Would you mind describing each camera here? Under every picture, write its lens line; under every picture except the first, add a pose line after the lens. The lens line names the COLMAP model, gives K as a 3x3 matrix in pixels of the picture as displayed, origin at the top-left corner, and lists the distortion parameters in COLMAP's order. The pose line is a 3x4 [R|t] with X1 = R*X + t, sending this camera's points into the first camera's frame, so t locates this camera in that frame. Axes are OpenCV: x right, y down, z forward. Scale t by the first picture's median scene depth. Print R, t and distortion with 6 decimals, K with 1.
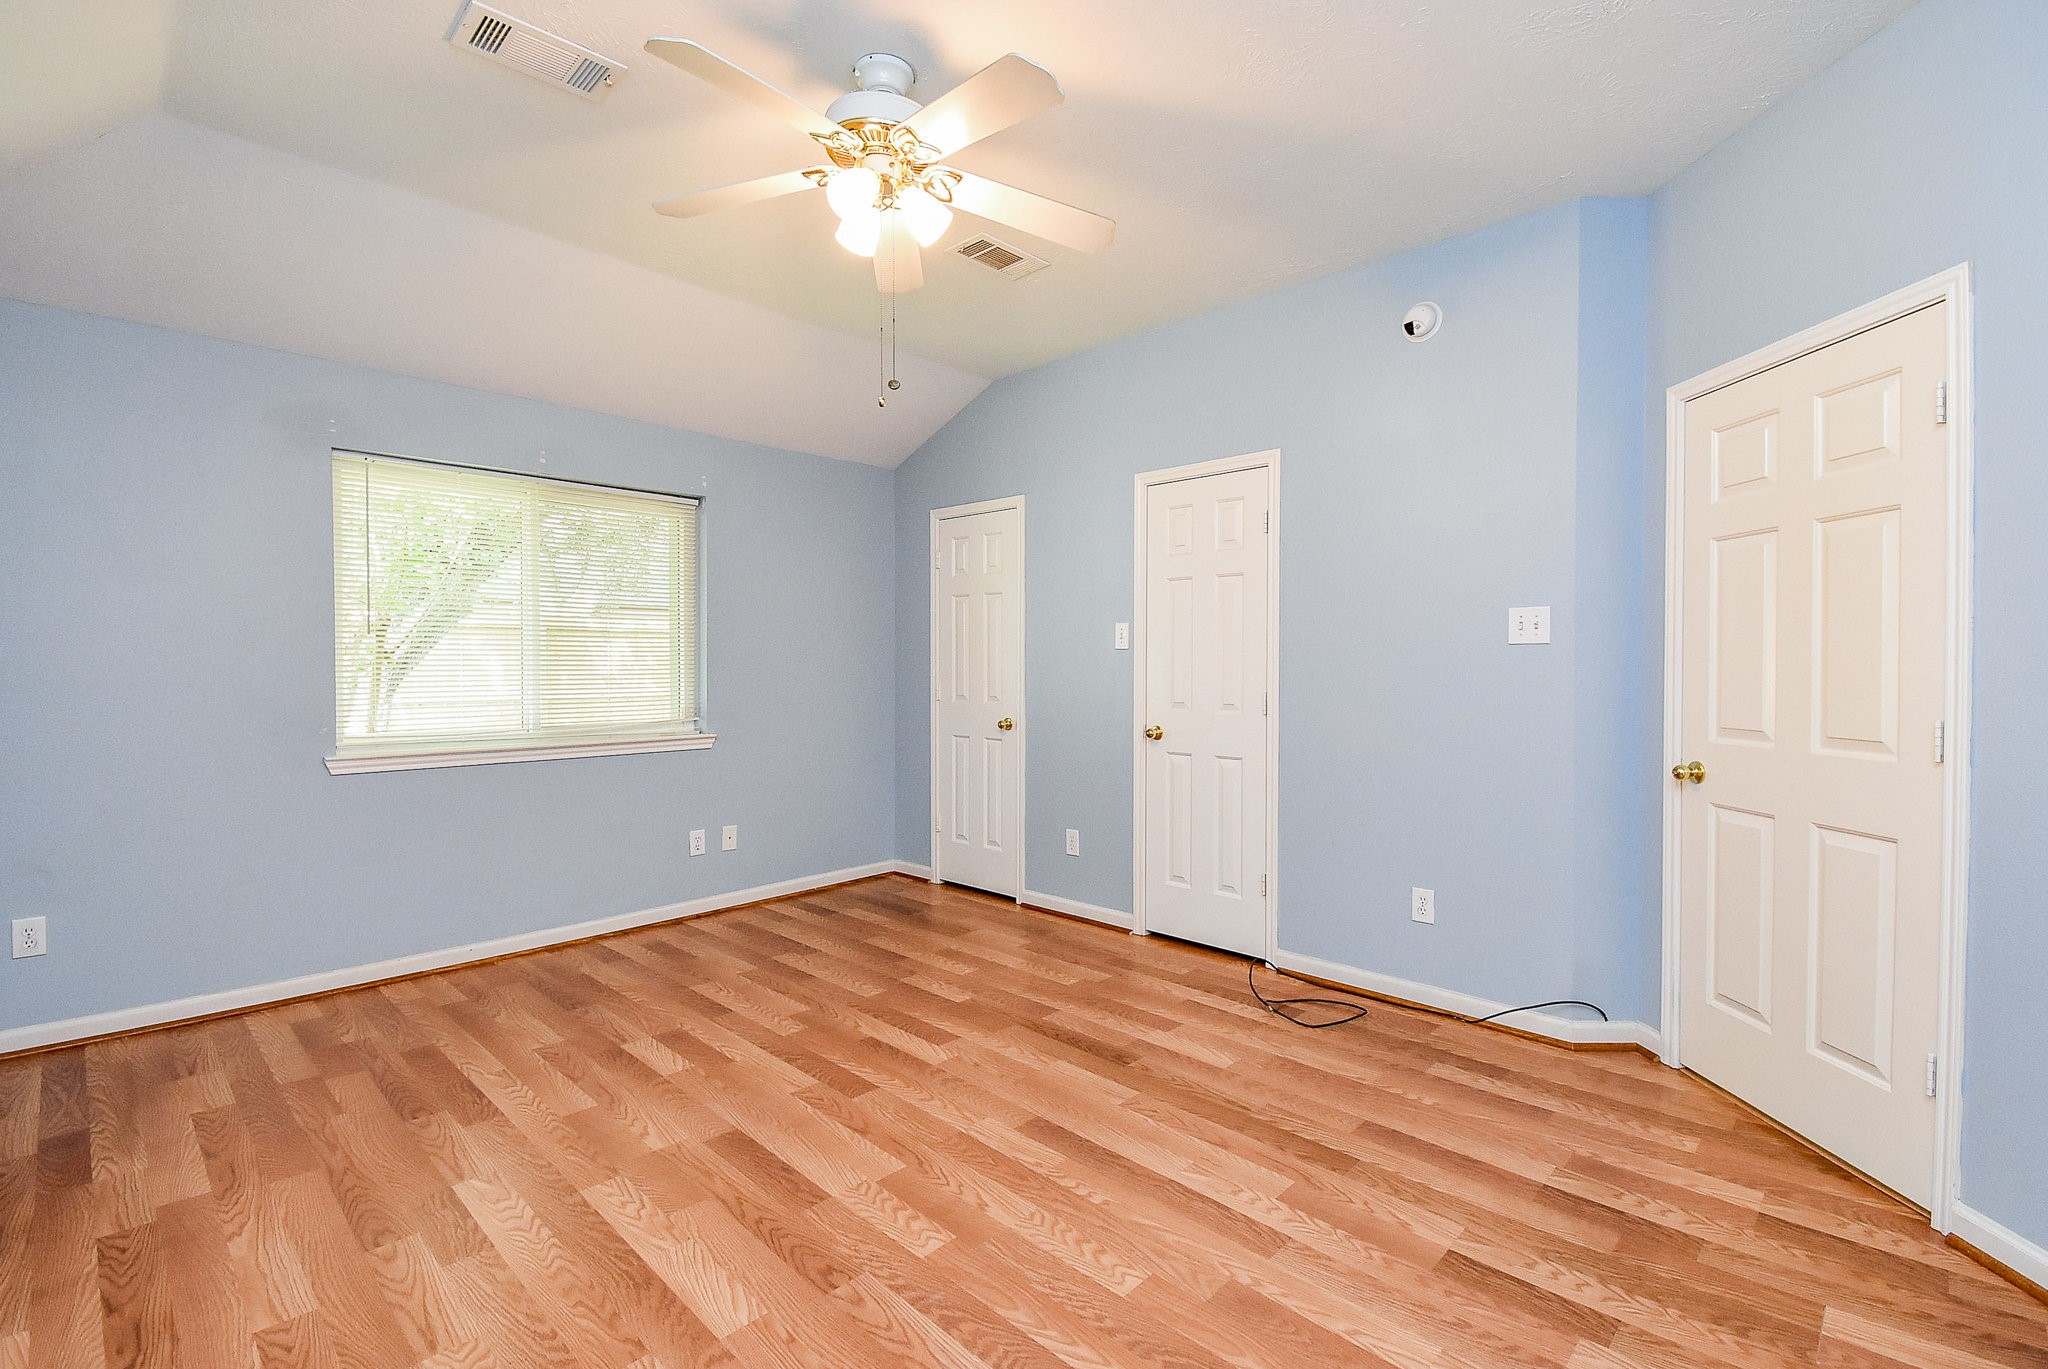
lens RADIAL K [[905.8, 0, 1041.3], [0, 905.8, 673.1], [0, 0, 1]] dist [0.009434, -0.004870]
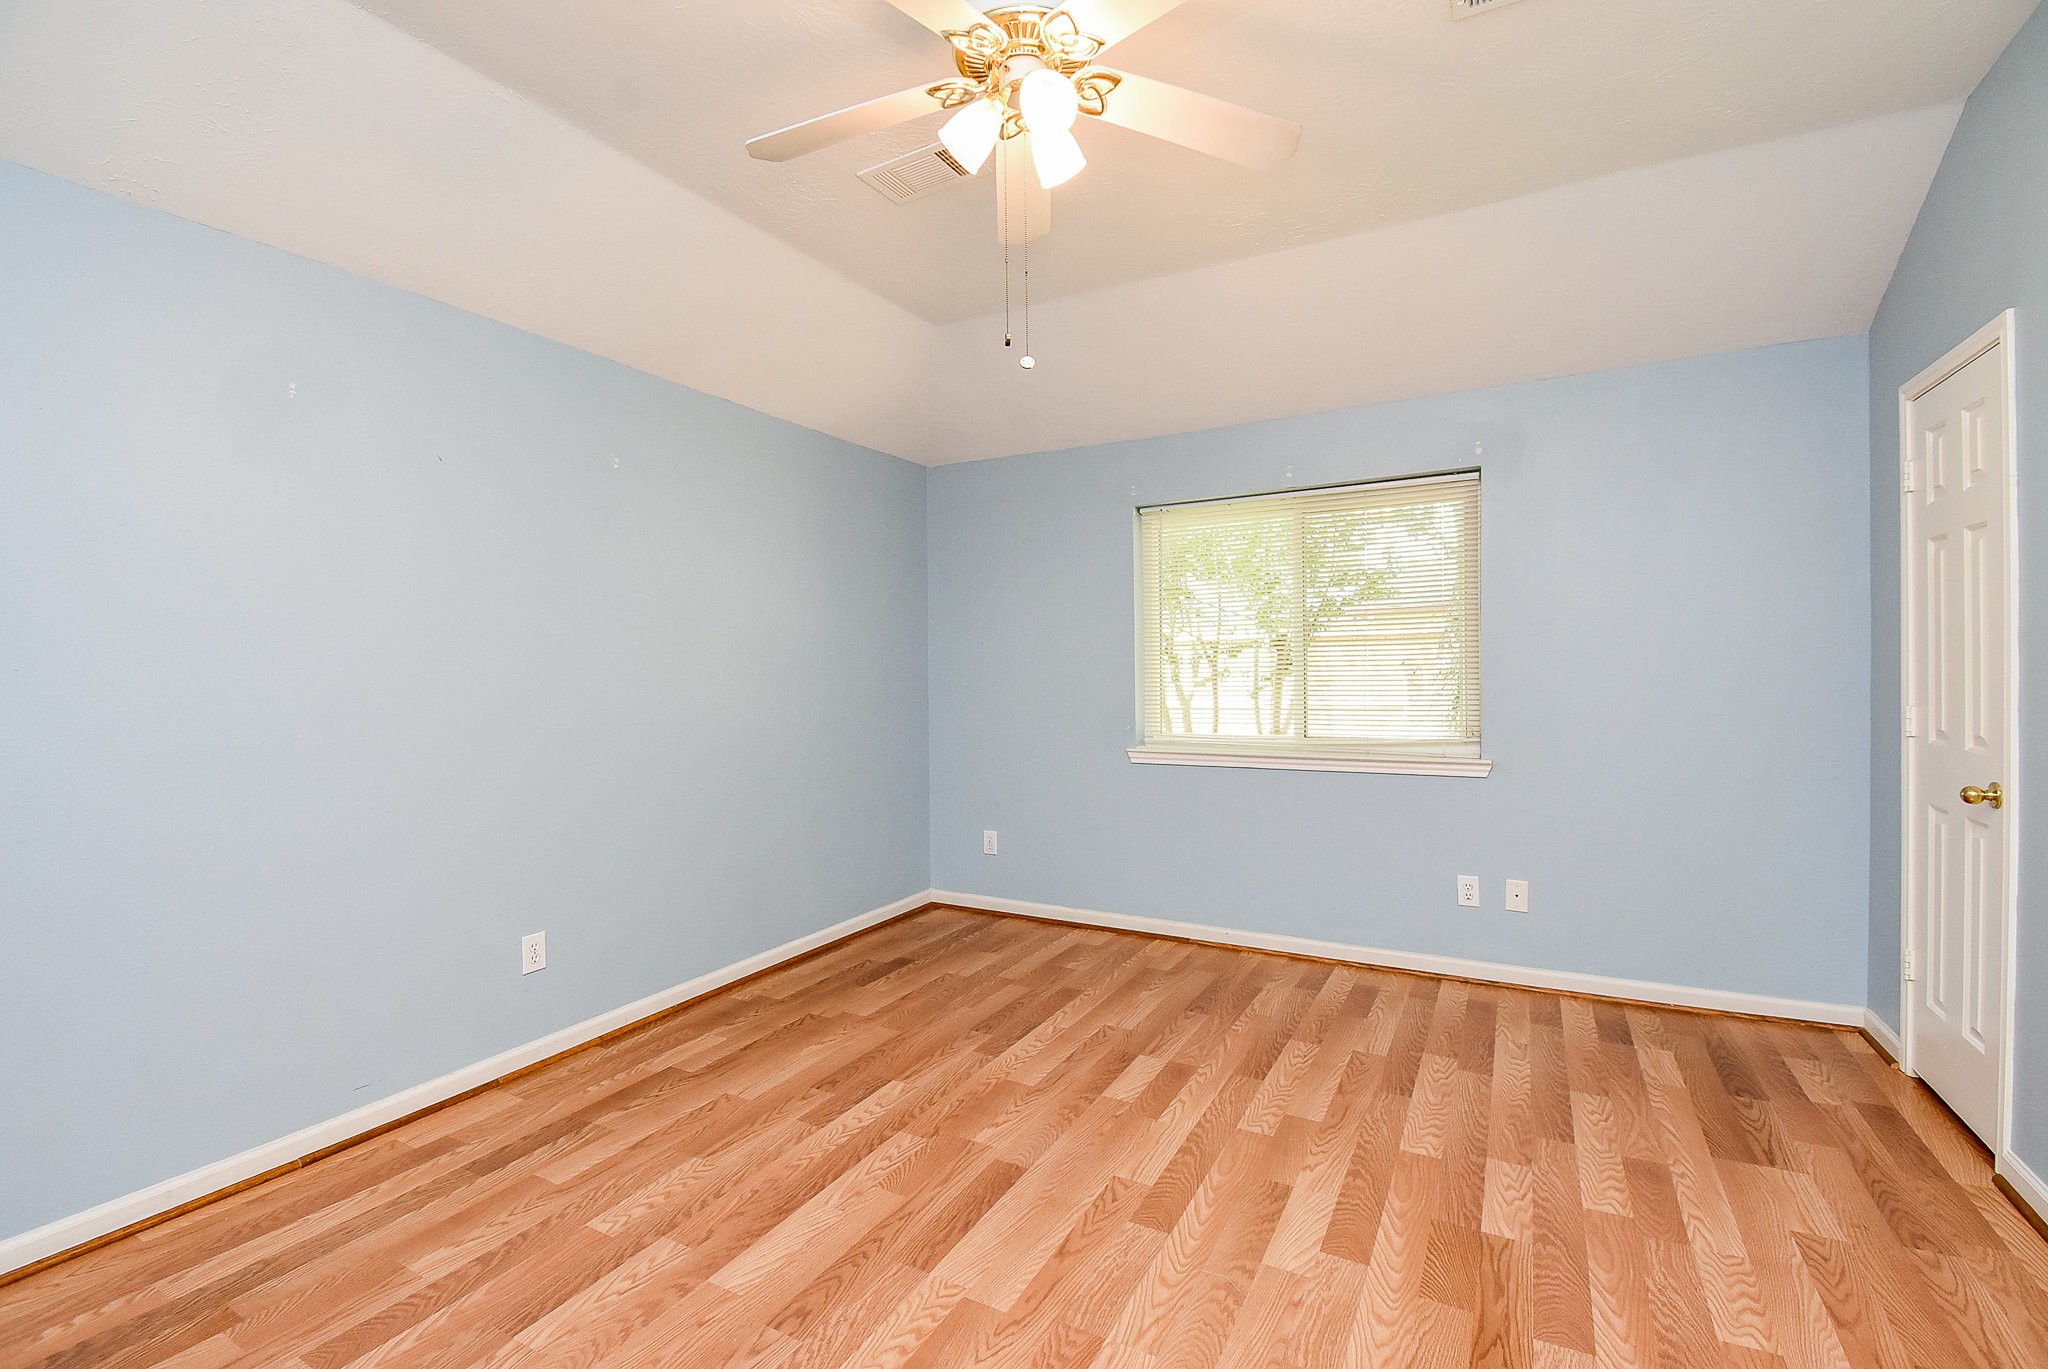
lens RADIAL K [[905.8, 0, 1037.5], [0, 905.8, 682.3], [0, 0, 1]] dist [0.009434, -0.004870]
pose [[0.257931, 0.010704, -0.966104, 0.436680], [0.000102, 0.999938, 0.011106, -0.015768], [0.966163, -0.002963, 0.257914, 0.570534]]
